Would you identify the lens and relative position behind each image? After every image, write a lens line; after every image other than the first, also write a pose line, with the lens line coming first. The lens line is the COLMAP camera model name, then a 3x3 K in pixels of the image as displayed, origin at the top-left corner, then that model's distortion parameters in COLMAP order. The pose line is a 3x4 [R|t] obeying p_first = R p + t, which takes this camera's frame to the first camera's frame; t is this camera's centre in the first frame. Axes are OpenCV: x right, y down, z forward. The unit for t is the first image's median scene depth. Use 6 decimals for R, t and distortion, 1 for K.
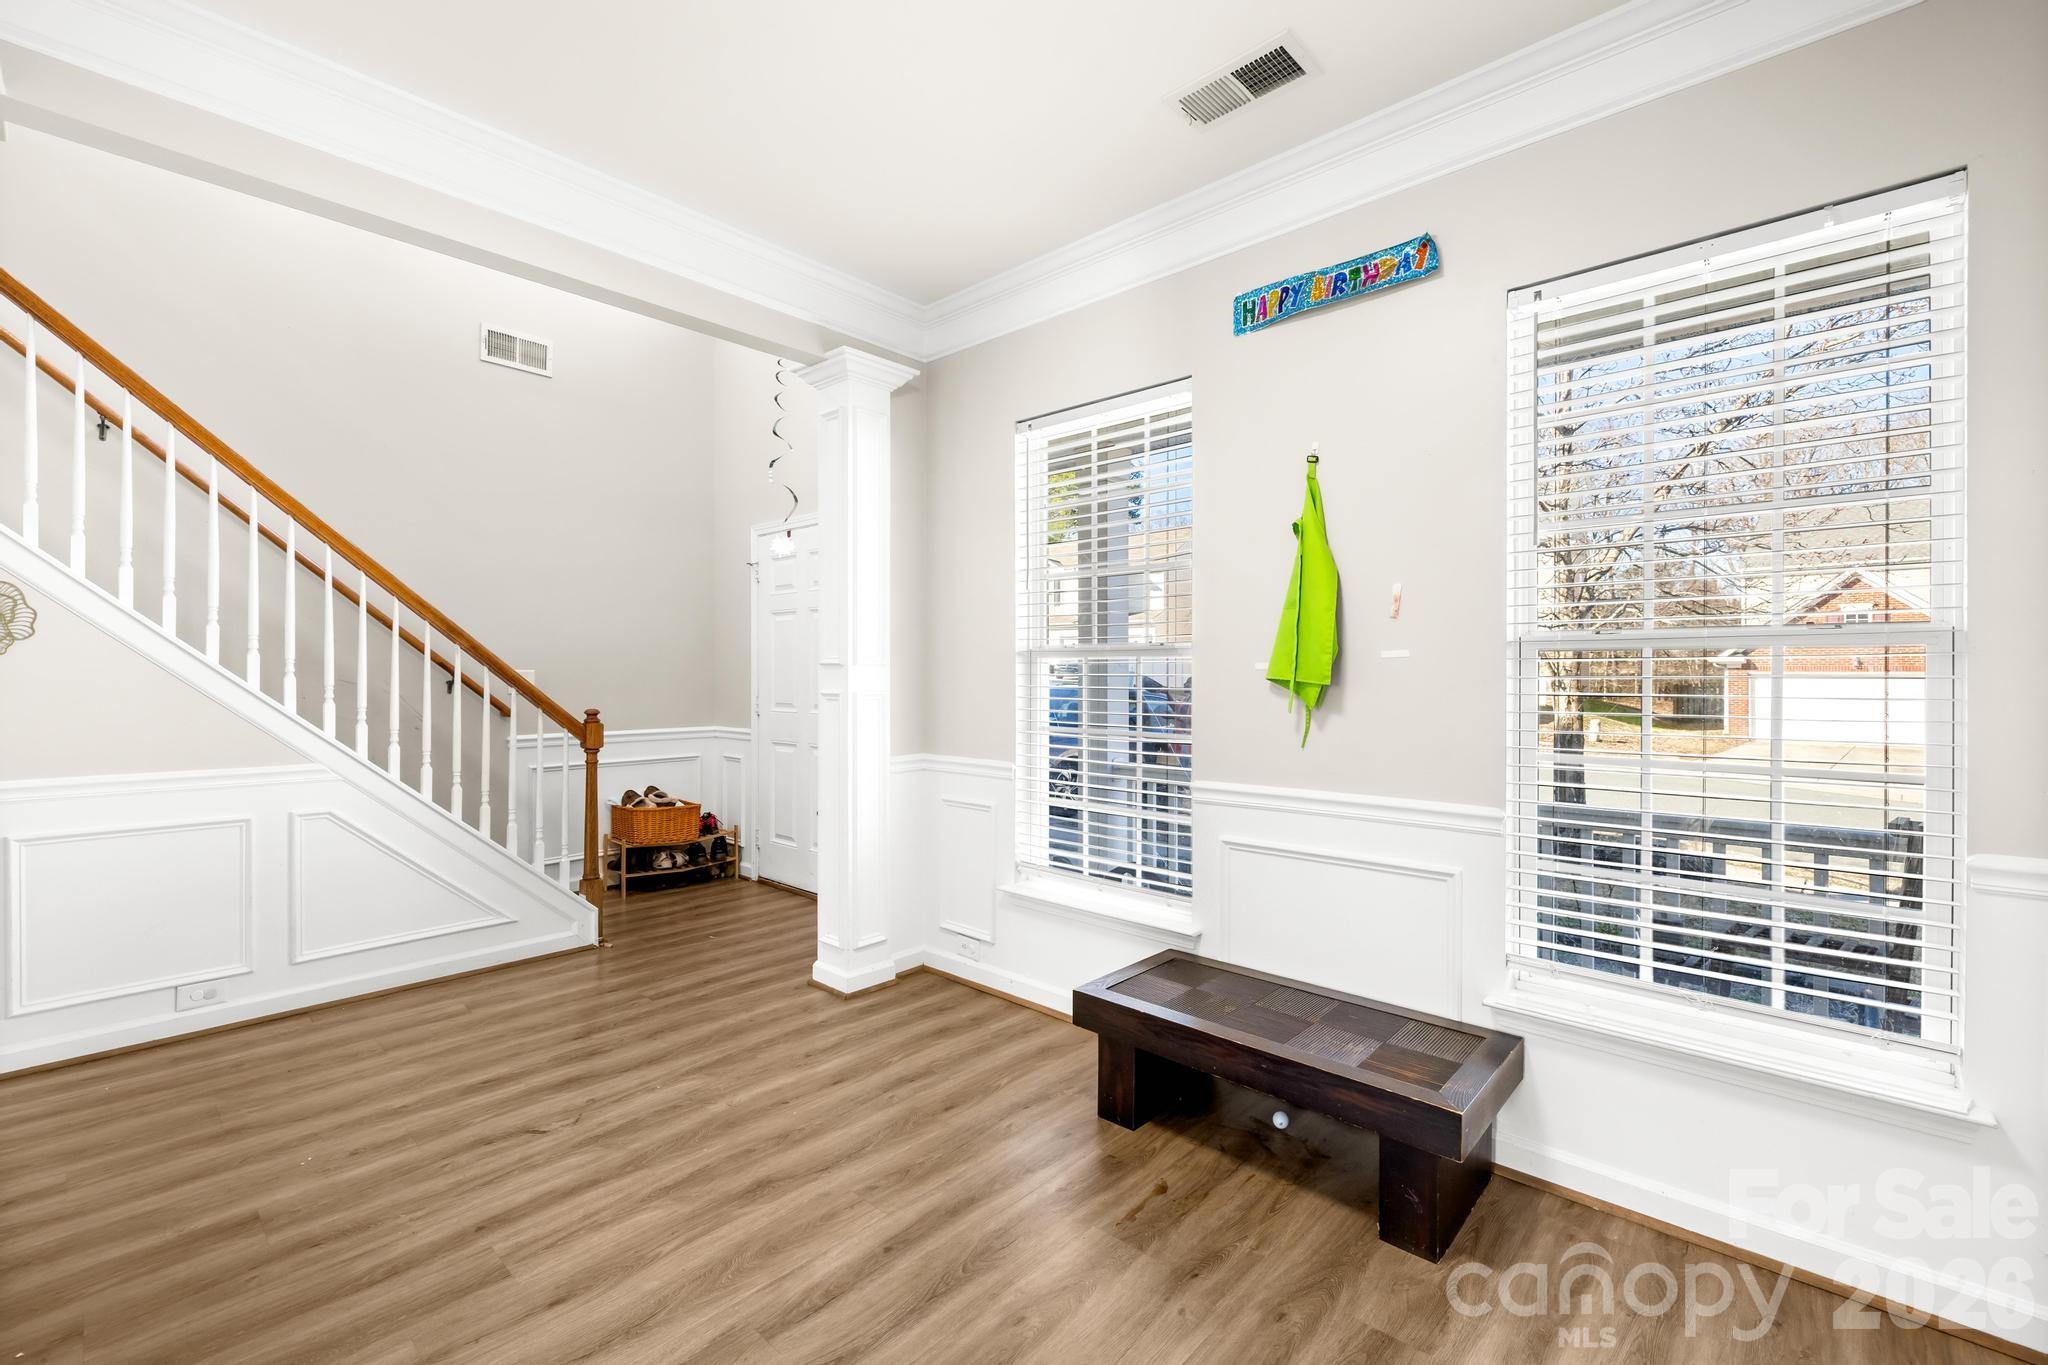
lens RADIAL K [[880.8, 0, 1004.6], [0, 880.8, 684.8], [0, 0, 1]] dist [0.003283, 0.000469]
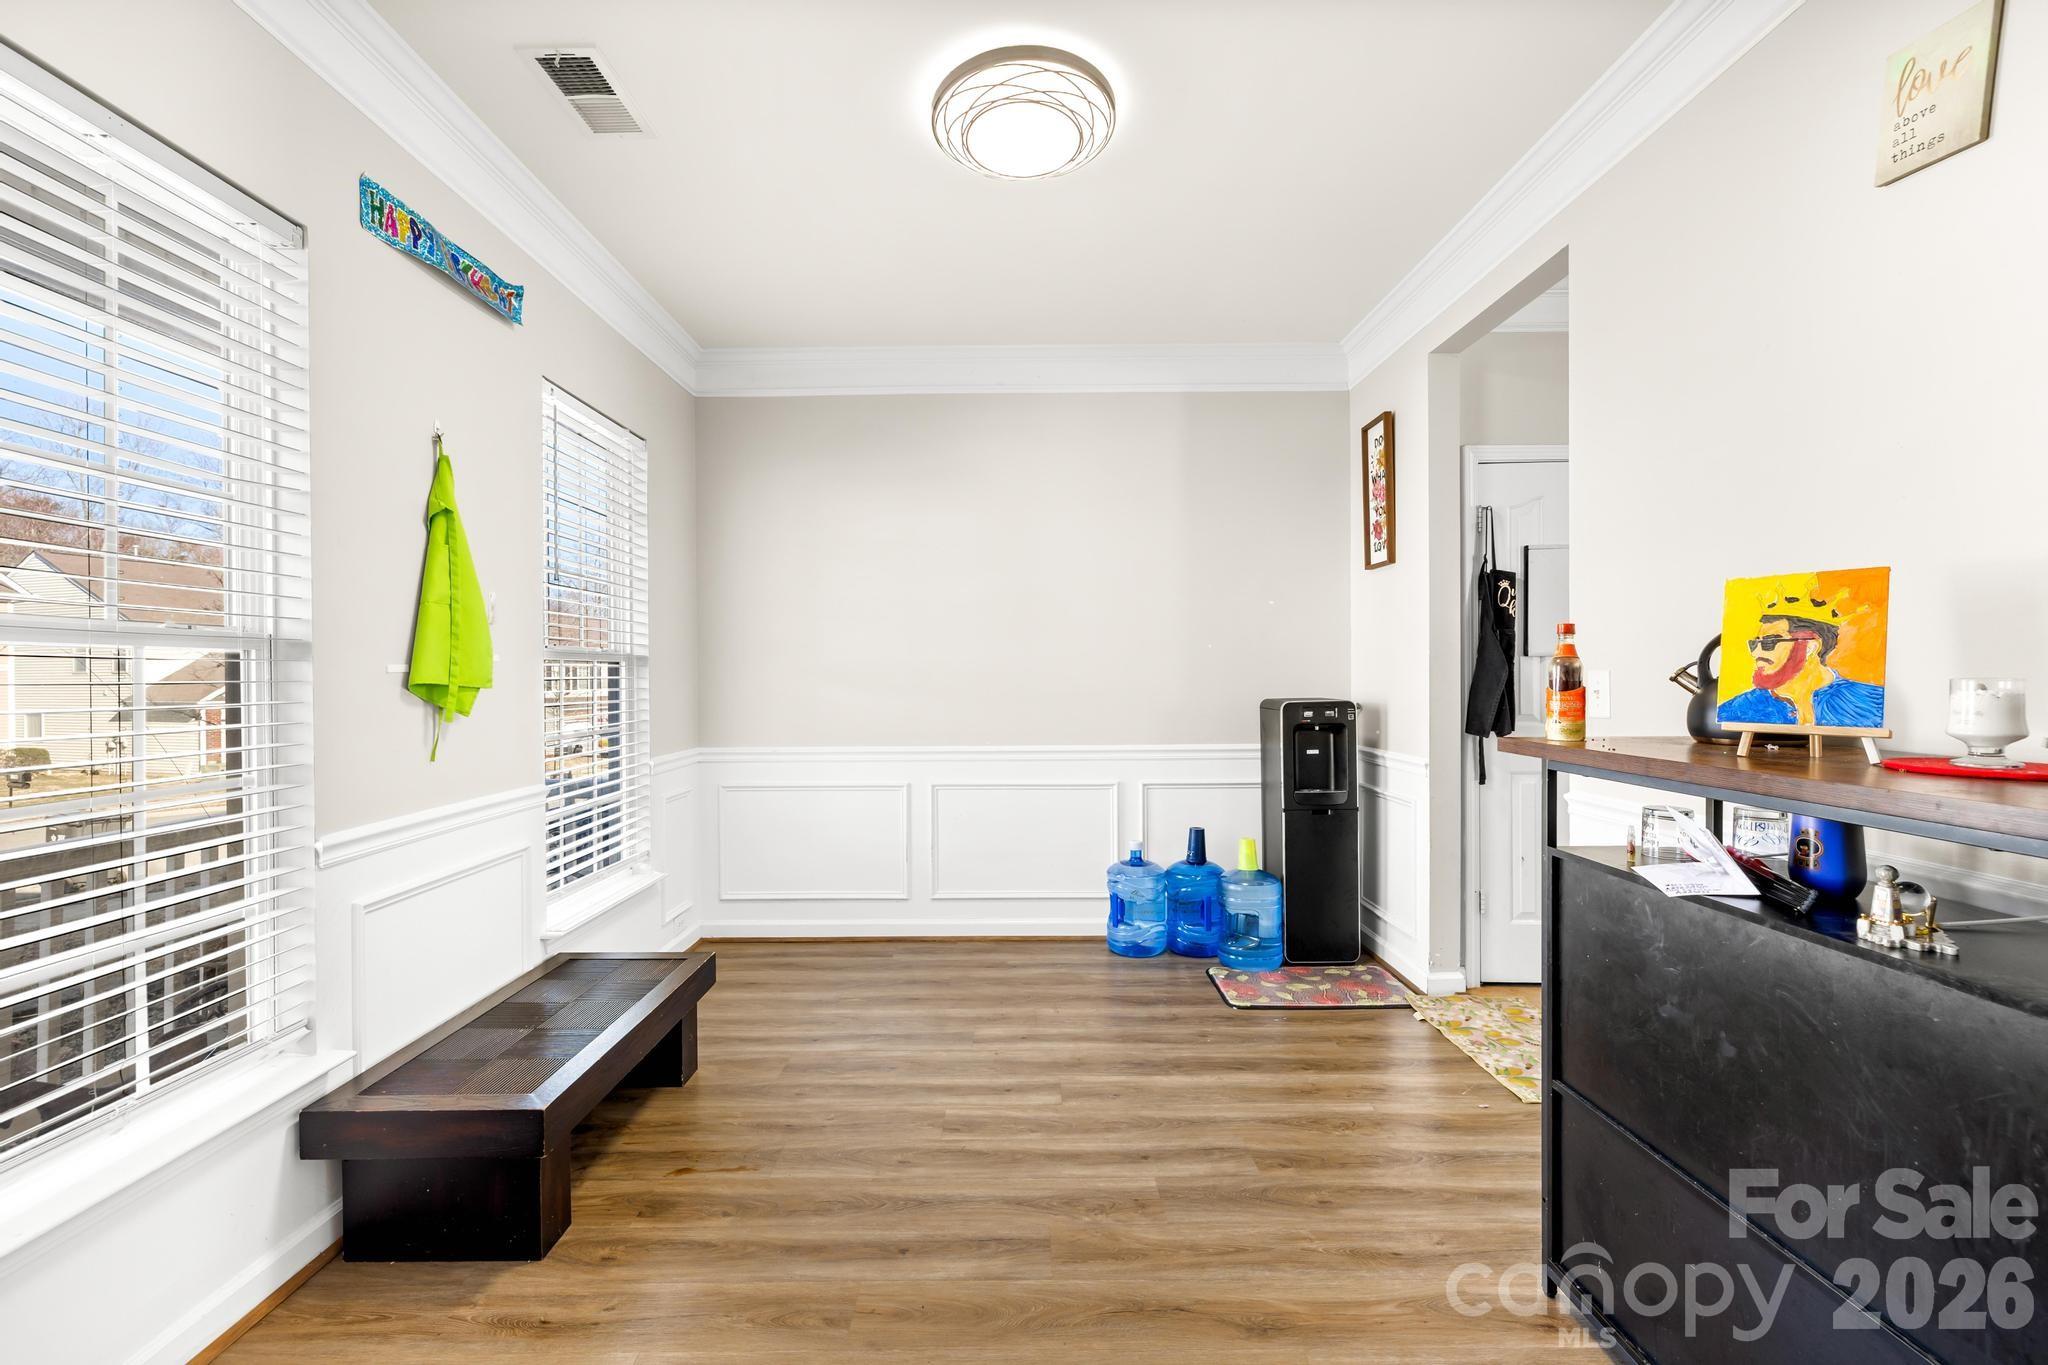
lens RADIAL K [[880.8, 0, 1004.6], [0, 880.8, 684.8], [0, 0, 1]] dist [0.003283, 0.000469]
pose [[-0.669864, -0.005621, 0.742462, -0.760692], [0.009769, 0.999818, 0.016383, -0.013431], [-0.742419, 0.018227, -0.669688, 1.264393]]
